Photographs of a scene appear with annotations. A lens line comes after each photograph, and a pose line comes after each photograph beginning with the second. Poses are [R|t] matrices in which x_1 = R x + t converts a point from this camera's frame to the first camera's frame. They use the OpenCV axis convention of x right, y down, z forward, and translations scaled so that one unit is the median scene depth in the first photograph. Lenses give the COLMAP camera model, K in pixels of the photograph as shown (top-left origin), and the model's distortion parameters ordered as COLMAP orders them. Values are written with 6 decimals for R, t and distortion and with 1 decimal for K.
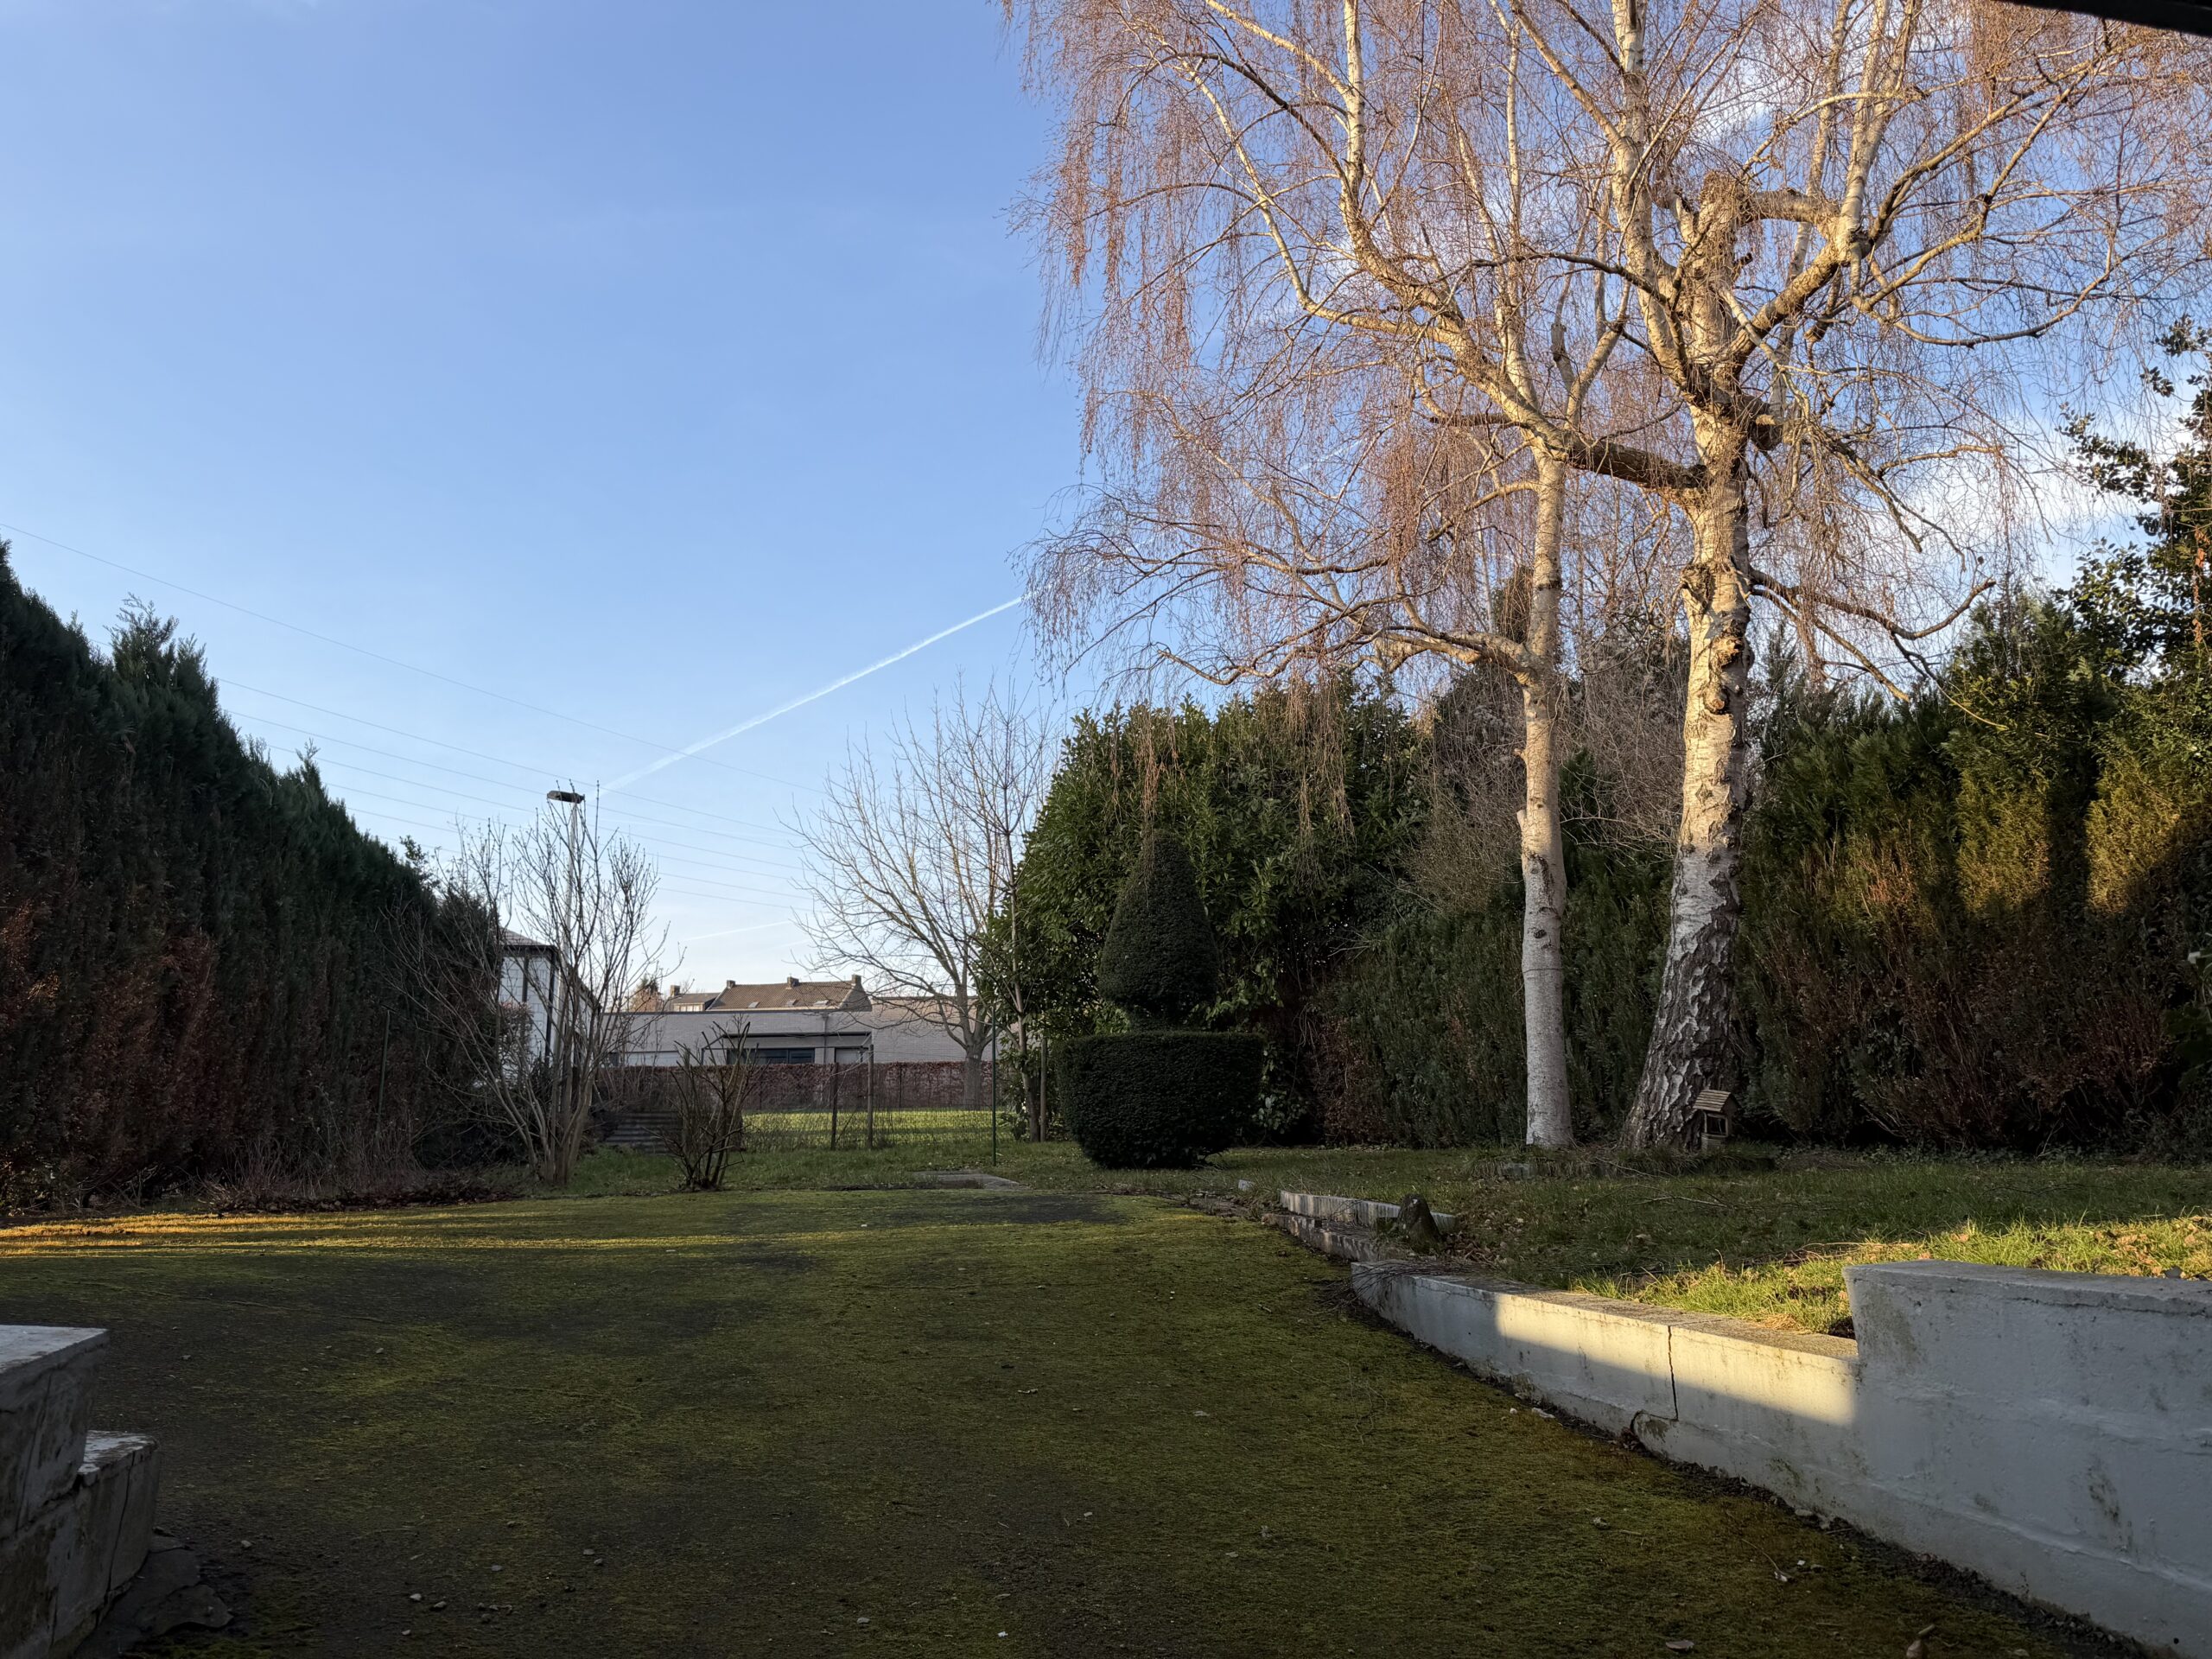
lens RADIAL K [[1536.3, 0, 1104.1], [0, 1536.3, 840.2], [0, 0, 1]] dist [0.032324, -0.037963]
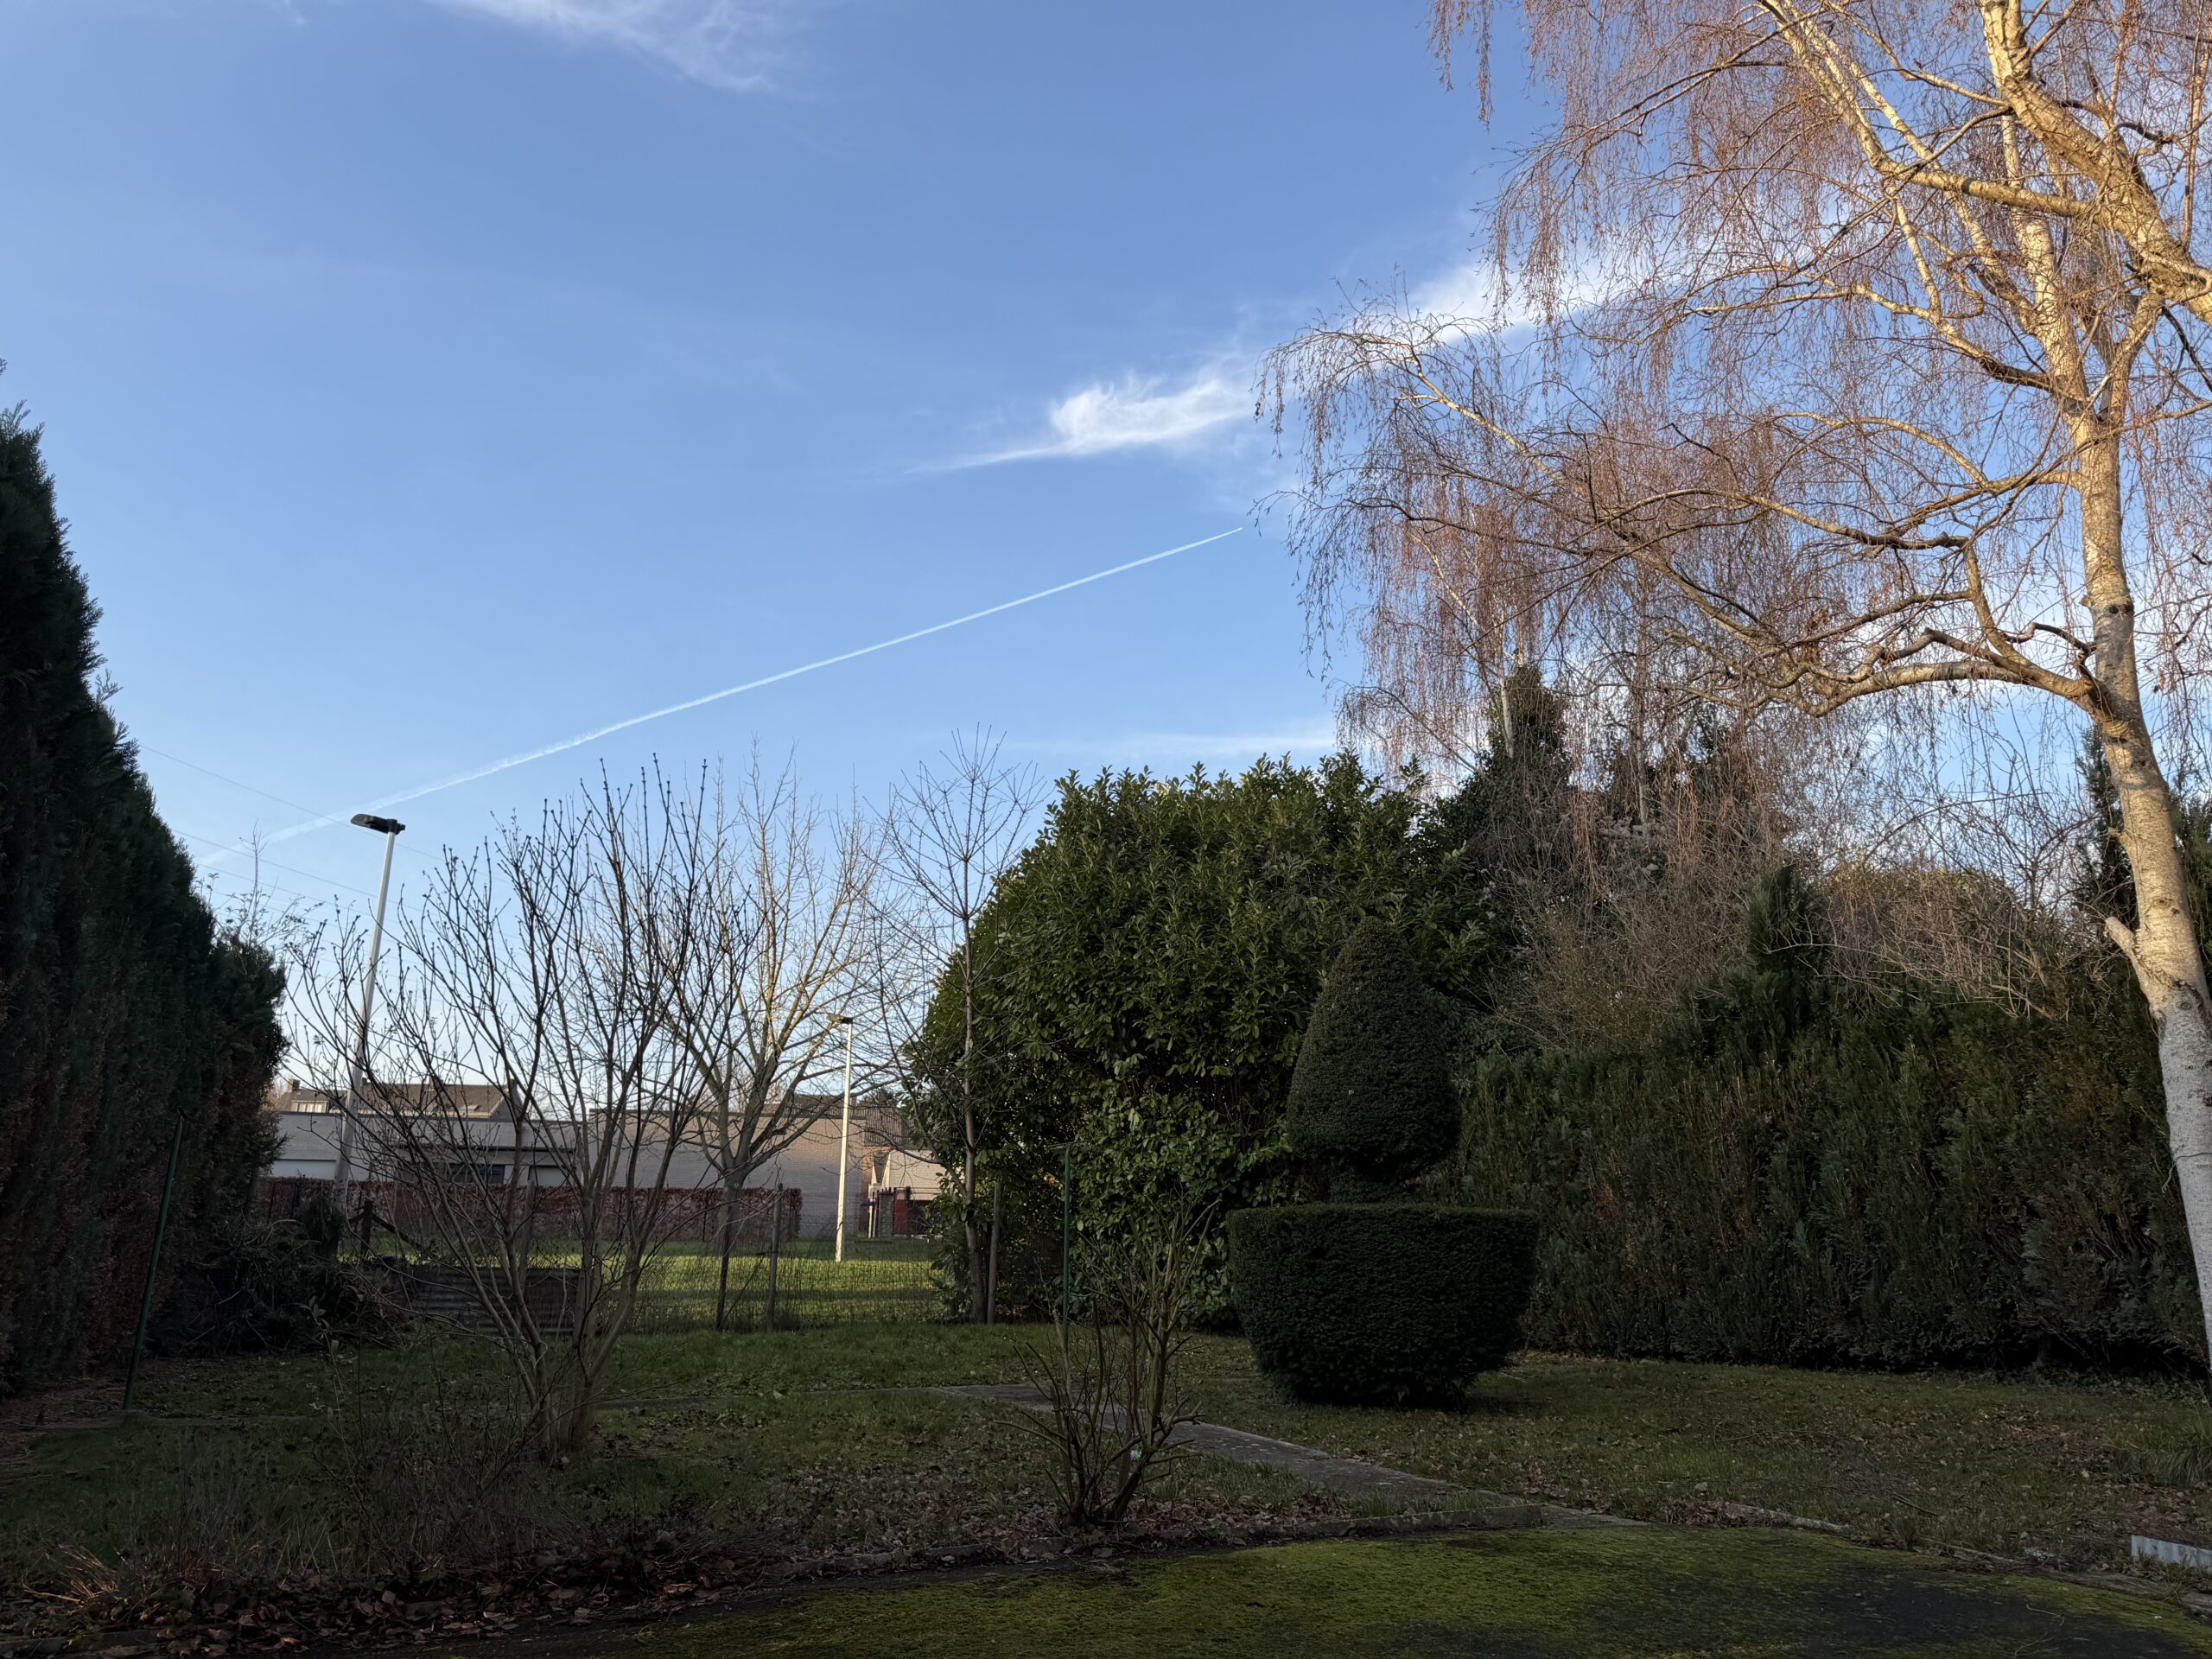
lens RADIAL K [[1536.3, 0, 1103.9], [0, 1536.3, 819.9], [0, 0, 1]] dist [0.032324, -0.037963]
pose [[0.973998, 0.086134, 0.209543, -0.191993], [-0.066842, 0.992990, -0.097478, 0.021052], [-0.216471, 0.080937, 0.972928, 0.245390]]
